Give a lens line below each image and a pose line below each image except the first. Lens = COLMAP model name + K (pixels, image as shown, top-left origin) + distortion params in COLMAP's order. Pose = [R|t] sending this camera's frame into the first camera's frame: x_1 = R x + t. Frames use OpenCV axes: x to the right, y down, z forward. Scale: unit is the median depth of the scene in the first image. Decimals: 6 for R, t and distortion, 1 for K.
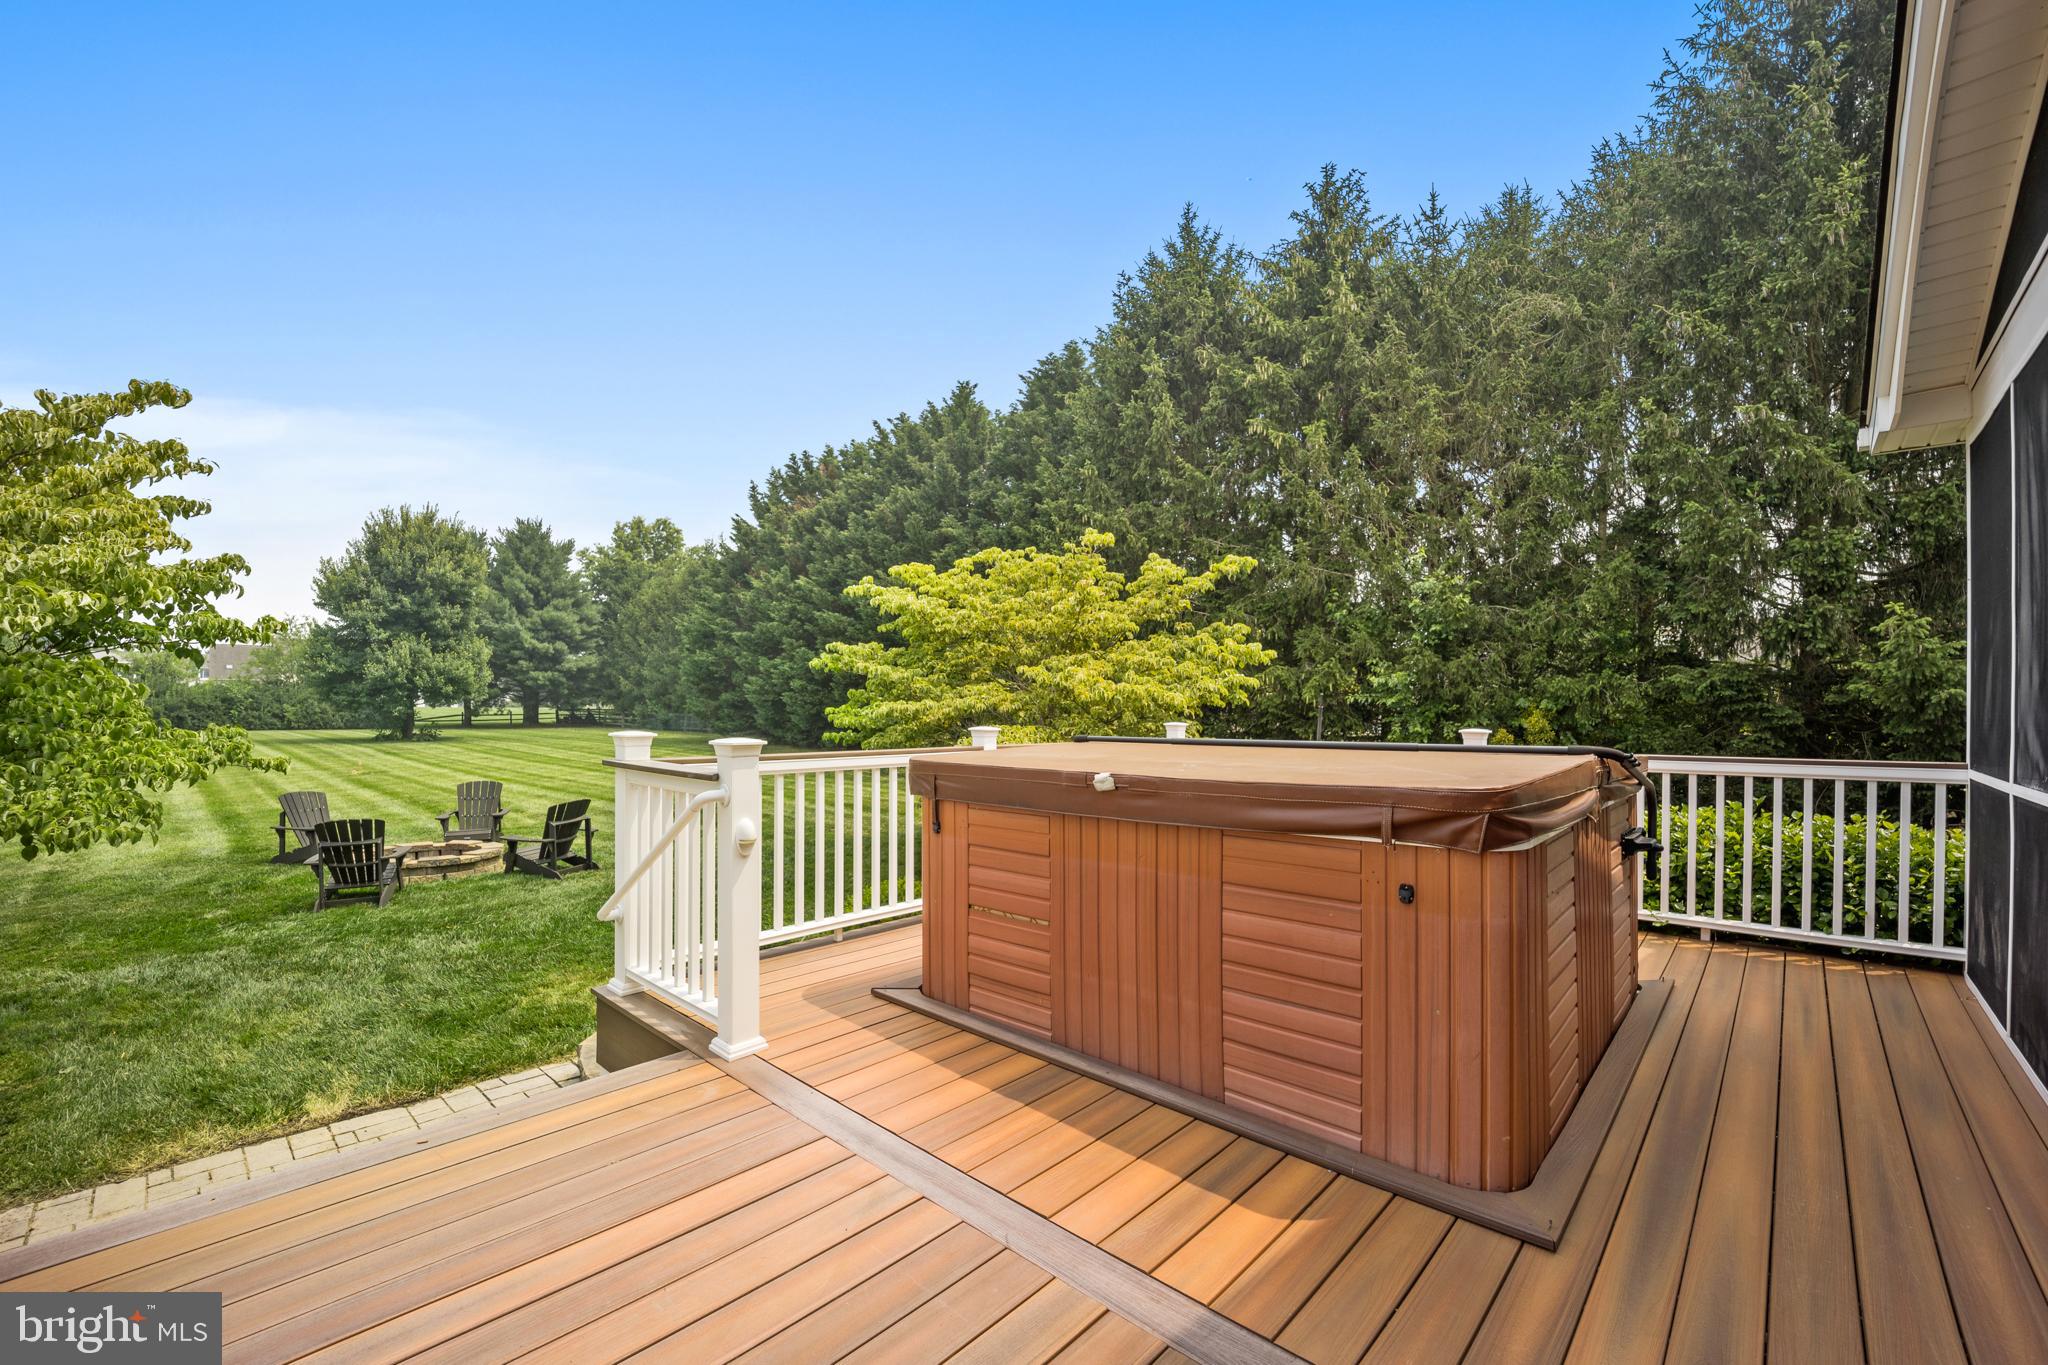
lens RADIAL K [[840.2, 0, 1040.8], [0, 840.2, 711.5], [0, 0, 1]] dist [-0.018860, 0.001156]
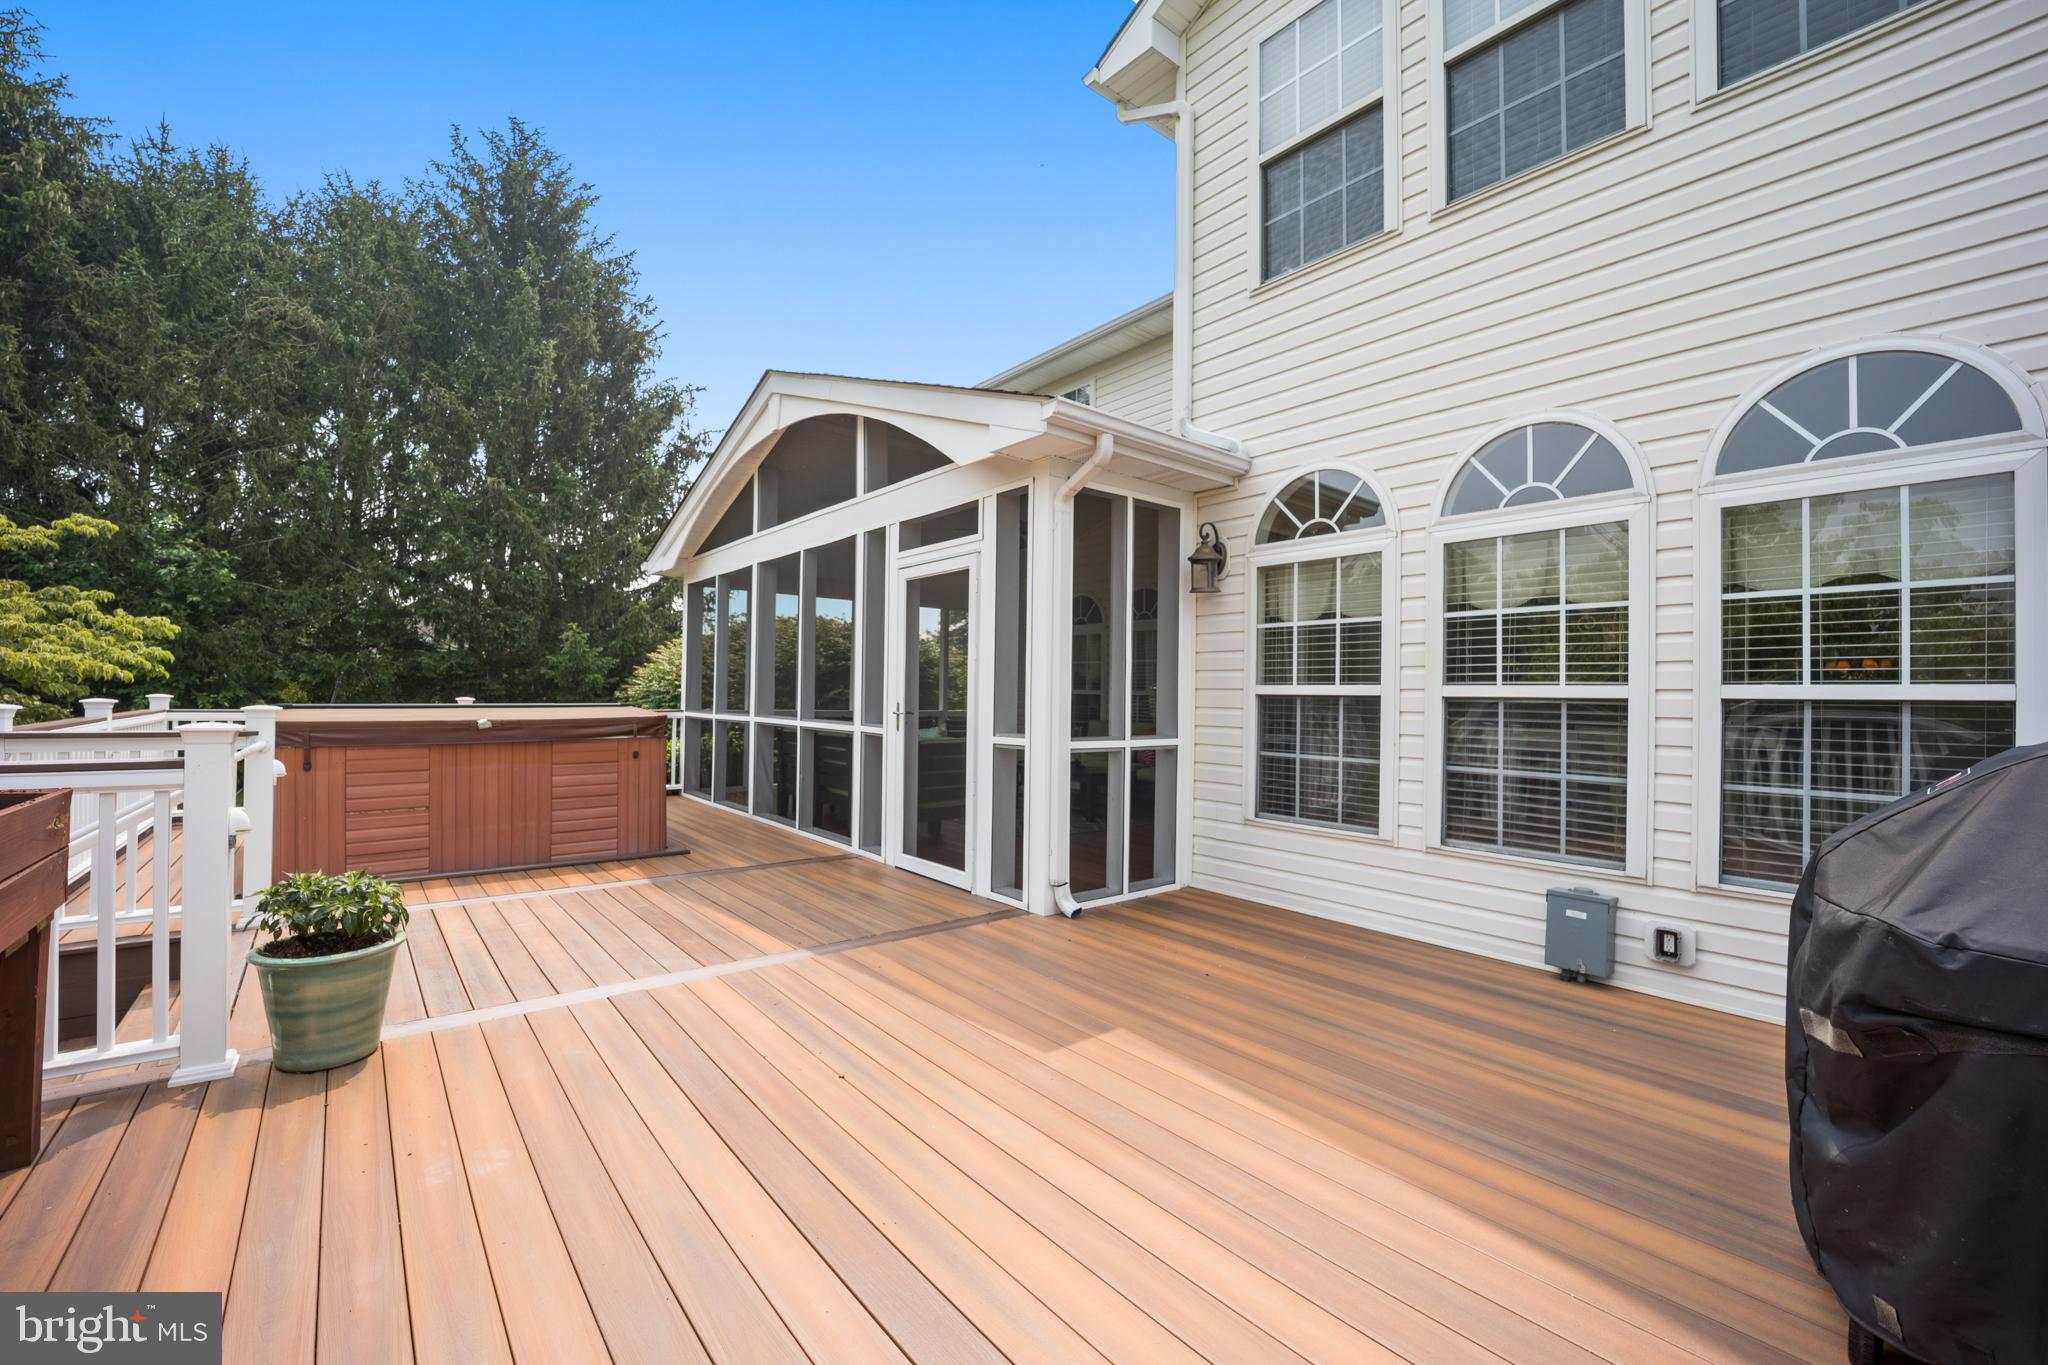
lens RADIAL K [[840.2, 0, 1016.6], [0, 840.2, 685.7], [0, 0, 1]] dist [-0.018860, 0.001156]
pose [[0.153040, 0.006247, 0.988200, -0.413540], [-0.010565, 0.999933, -0.004685, -0.002677], [-0.988164, -0.009723, 0.153095, -0.132781]]
